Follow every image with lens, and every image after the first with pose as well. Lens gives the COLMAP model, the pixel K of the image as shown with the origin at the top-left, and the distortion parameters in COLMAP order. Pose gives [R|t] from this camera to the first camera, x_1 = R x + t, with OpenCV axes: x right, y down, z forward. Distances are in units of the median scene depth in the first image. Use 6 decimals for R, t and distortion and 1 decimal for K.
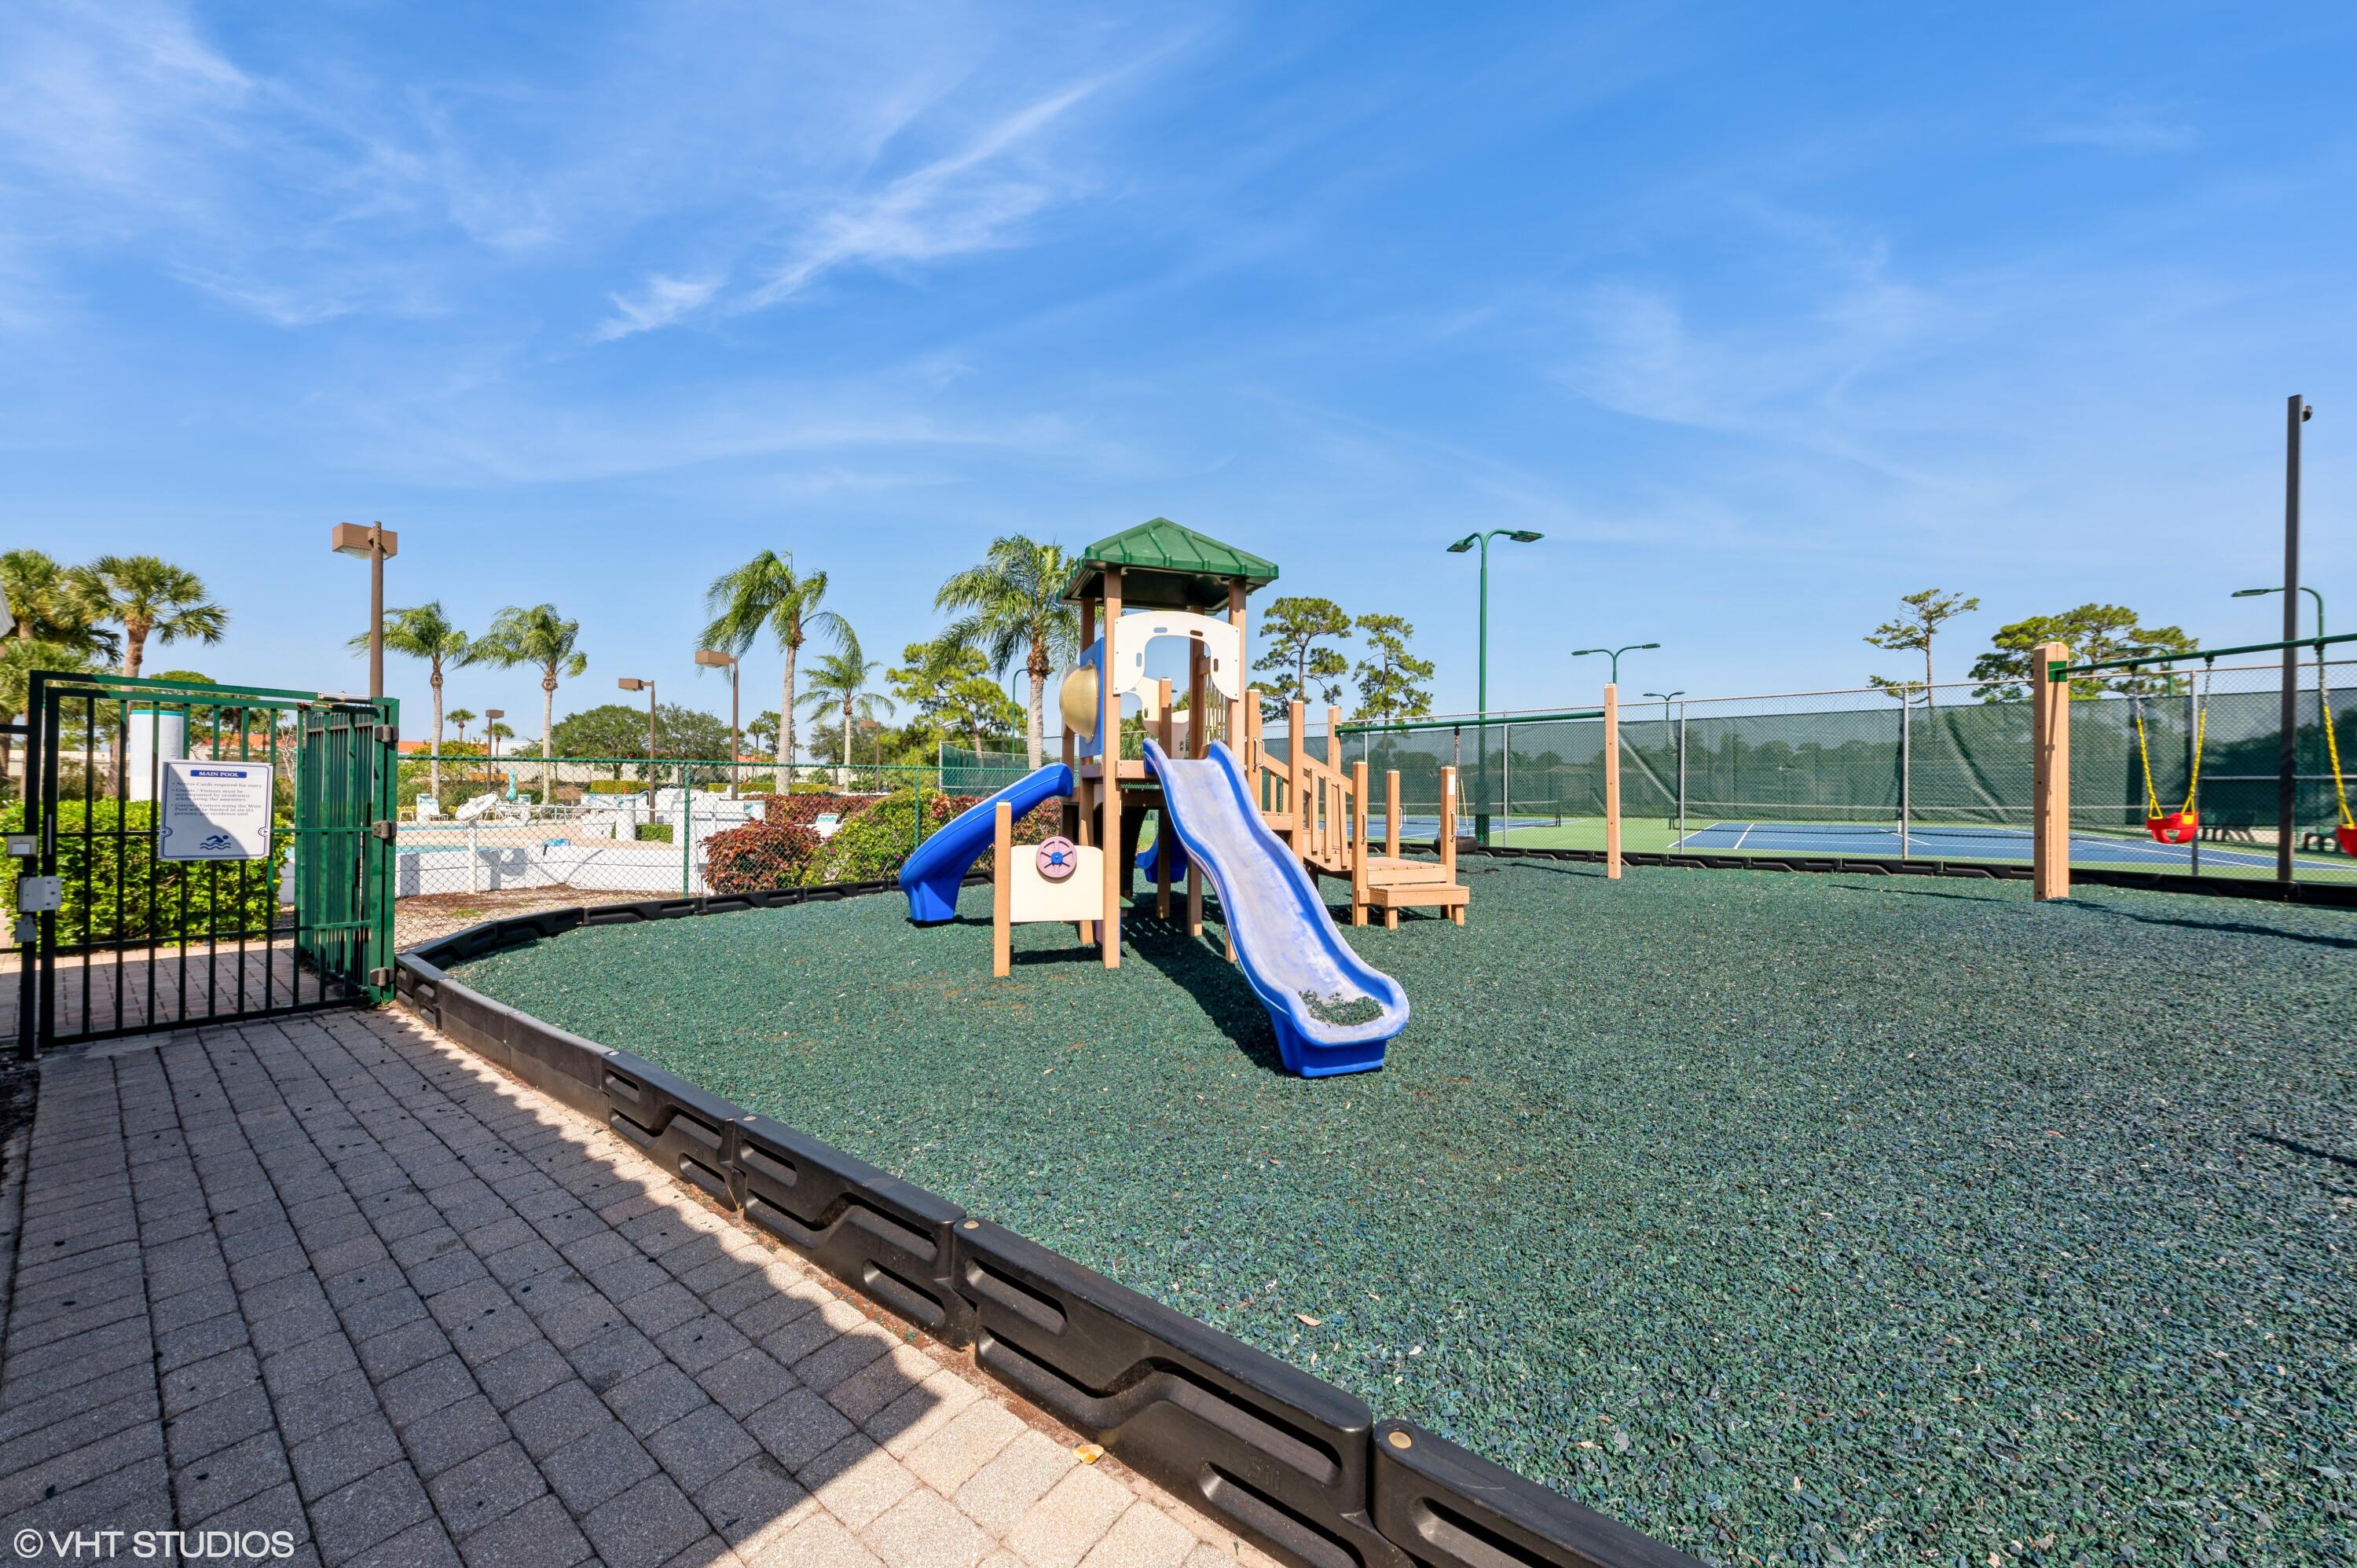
lens RADIAL K [[830.5, 0, 1167.1], [0, 830.5, 787.8], [0, 0, 1]] dist [-0.000144, -0.000137]
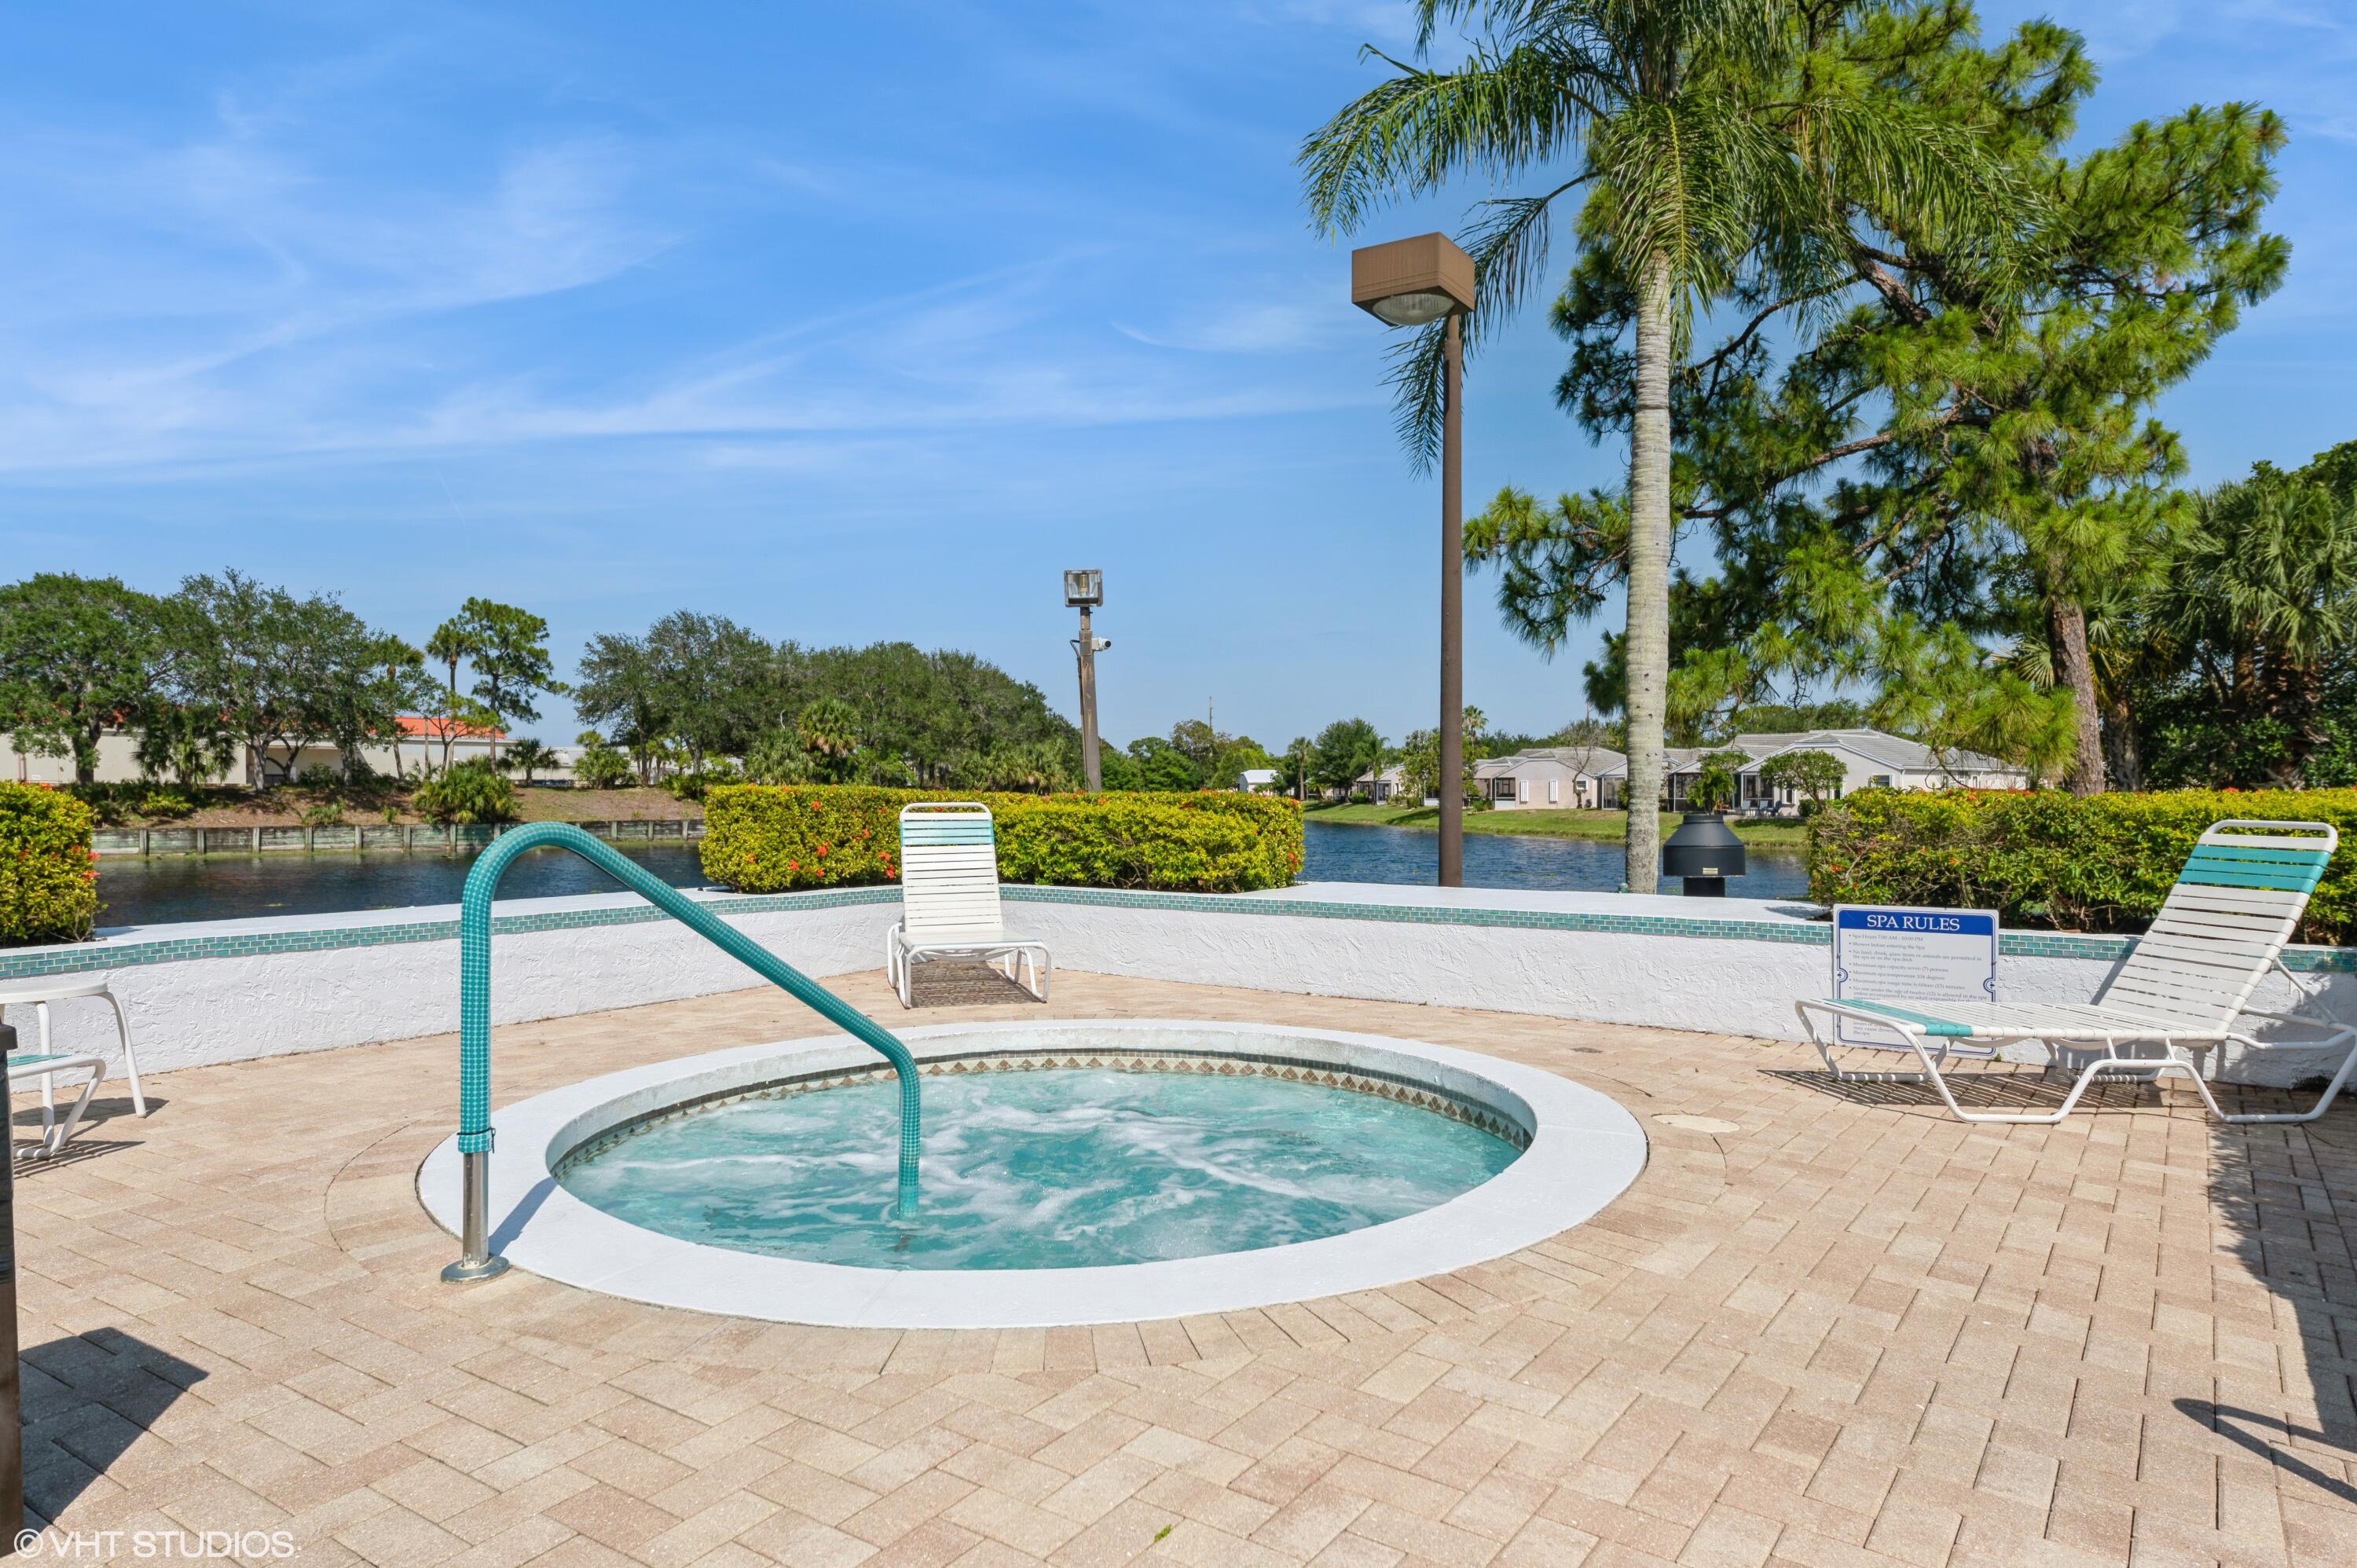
lens RADIAL K [[1464.8, 0, 1172.9], [0, 1464.8, 786.6], [0, 0, 1]] dist [0.000738, 0.000458]
pose [[0.998786, -0.013331, 0.047414, -0.379535], [0.013057, 0.999896, 0.006092, -0.005901], [-0.047490, -0.005466, 0.998857, 0.589071]]
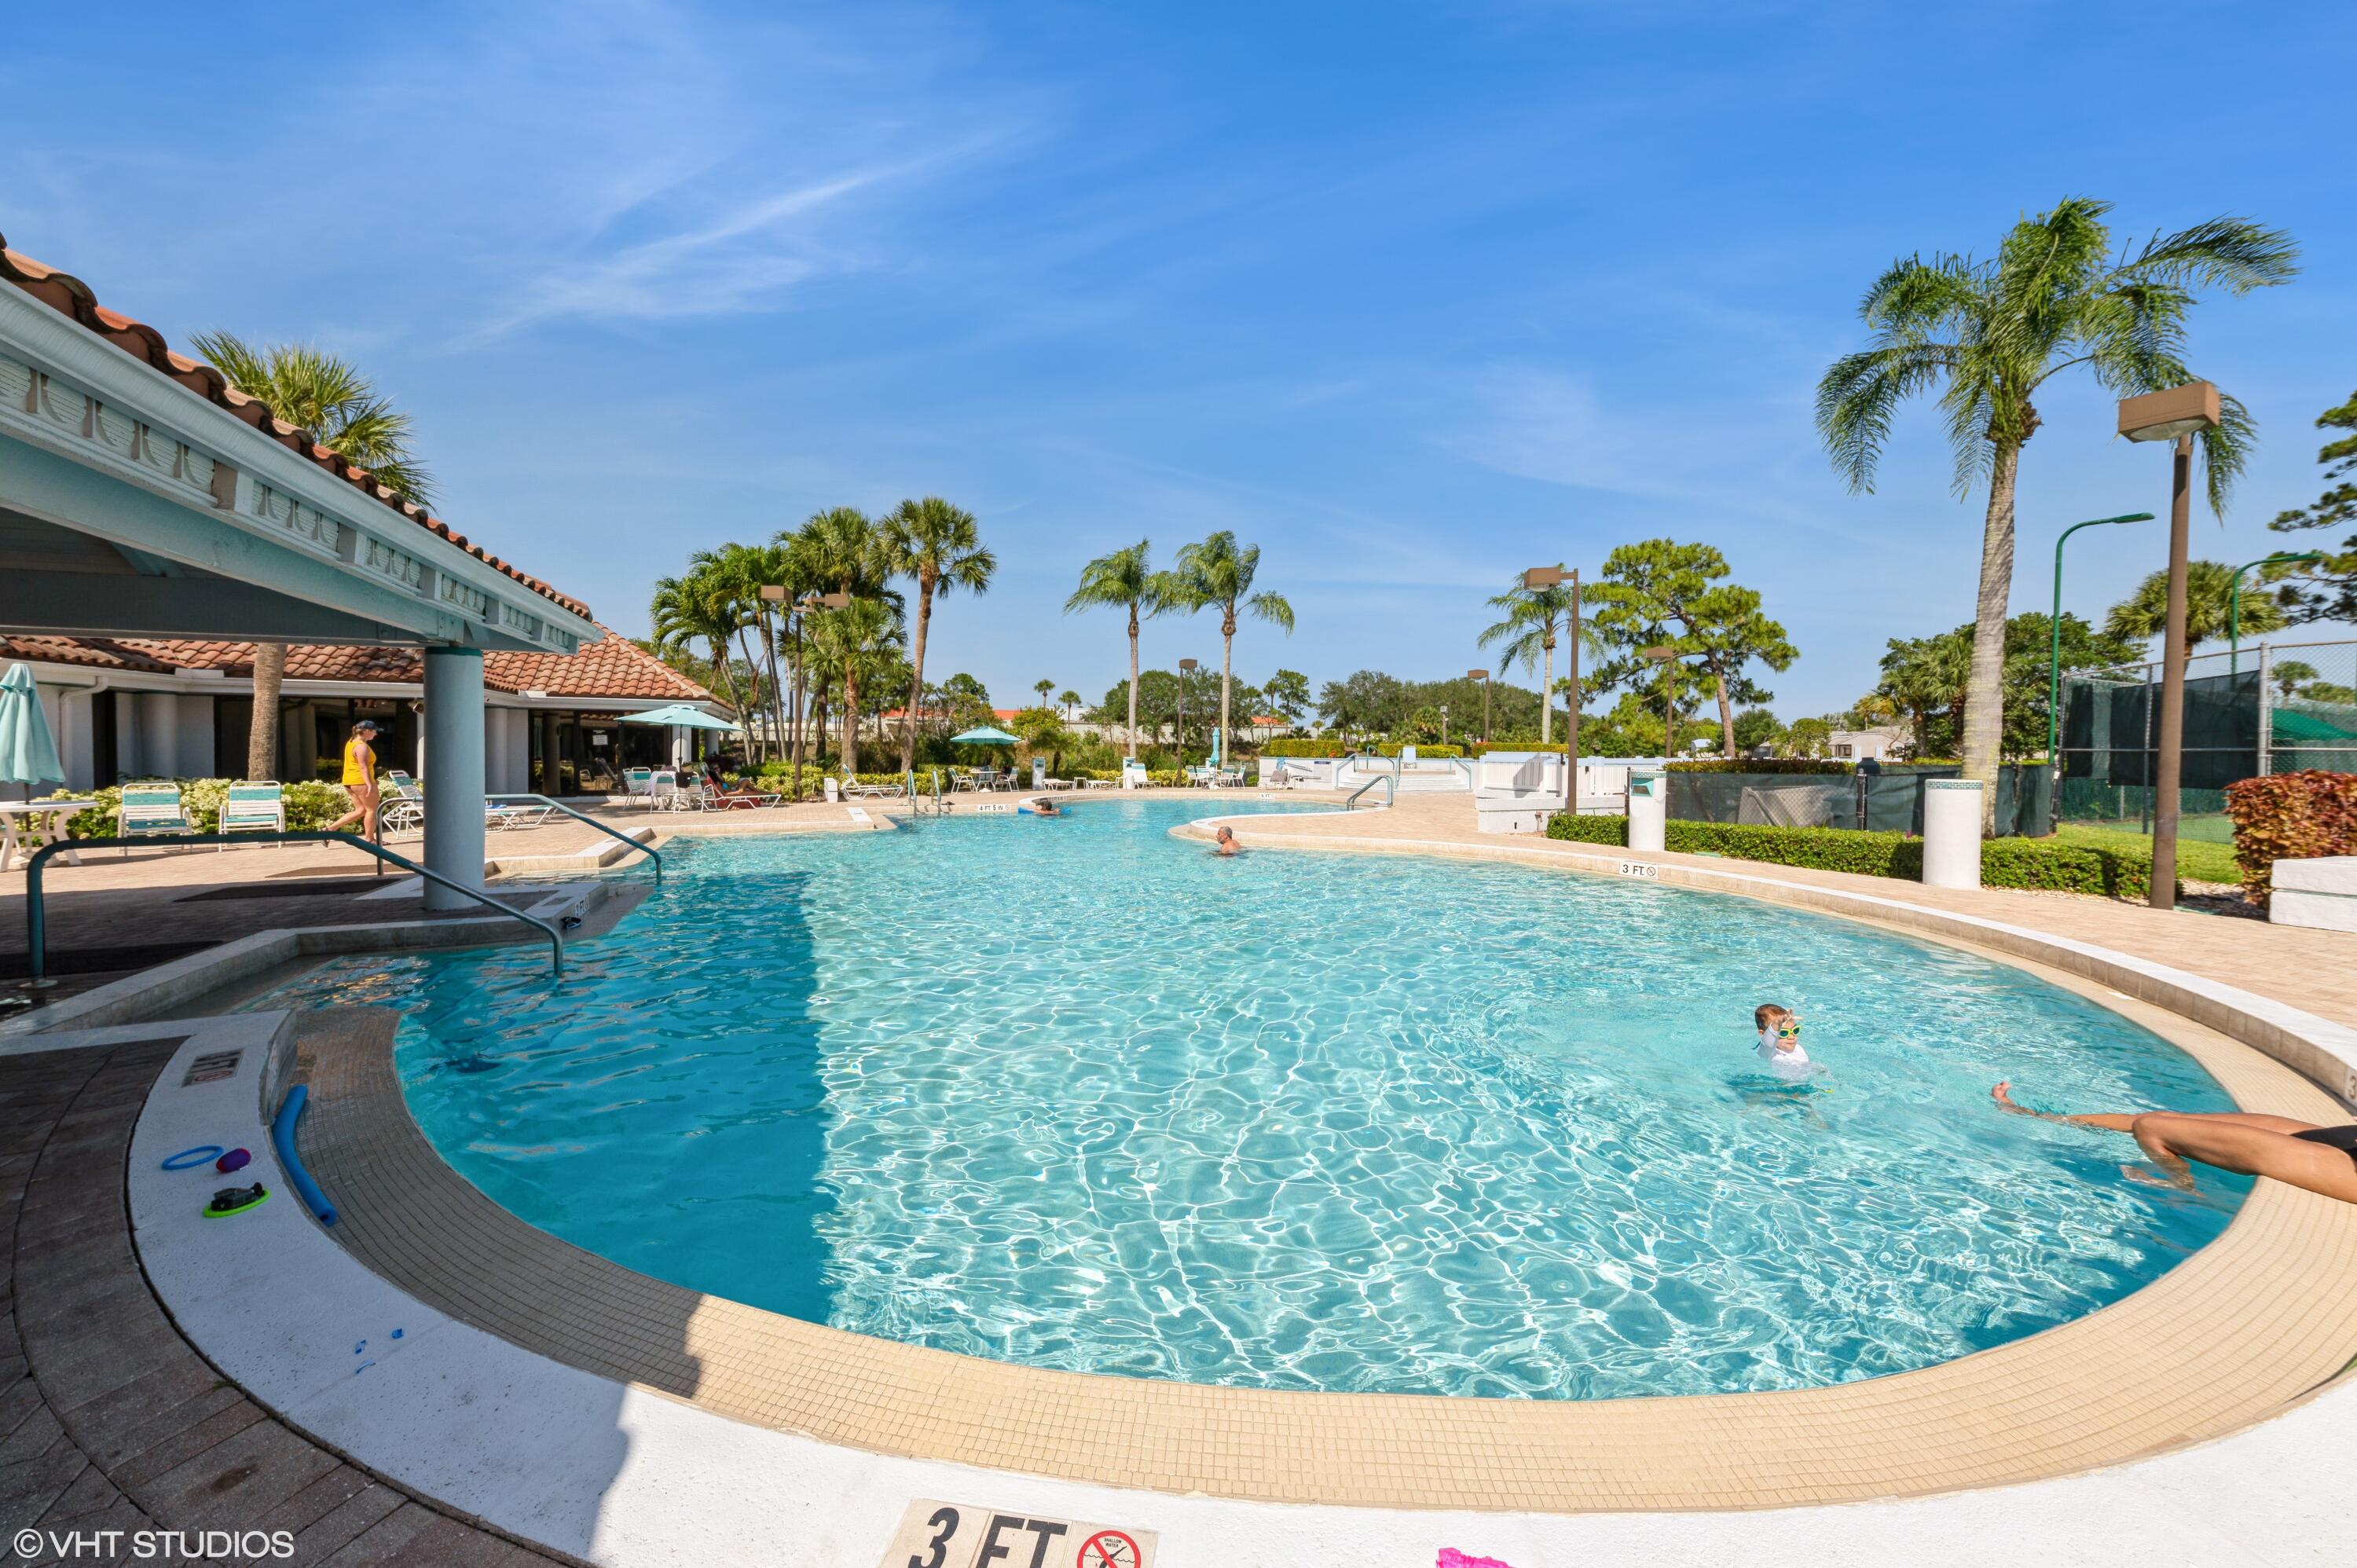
lens RADIAL K [[830.5, 0, 1163.0], [0, 830.5, 769.3], [0, 0, 1]] dist [-0.000144, -0.000137]
pose [[0.874972, 0.006670, -0.484127, -0.265097], [0.006678, 0.999644, 0.025842, -0.002788], [0.484127, -0.025844, 0.874616, 0.148909]]
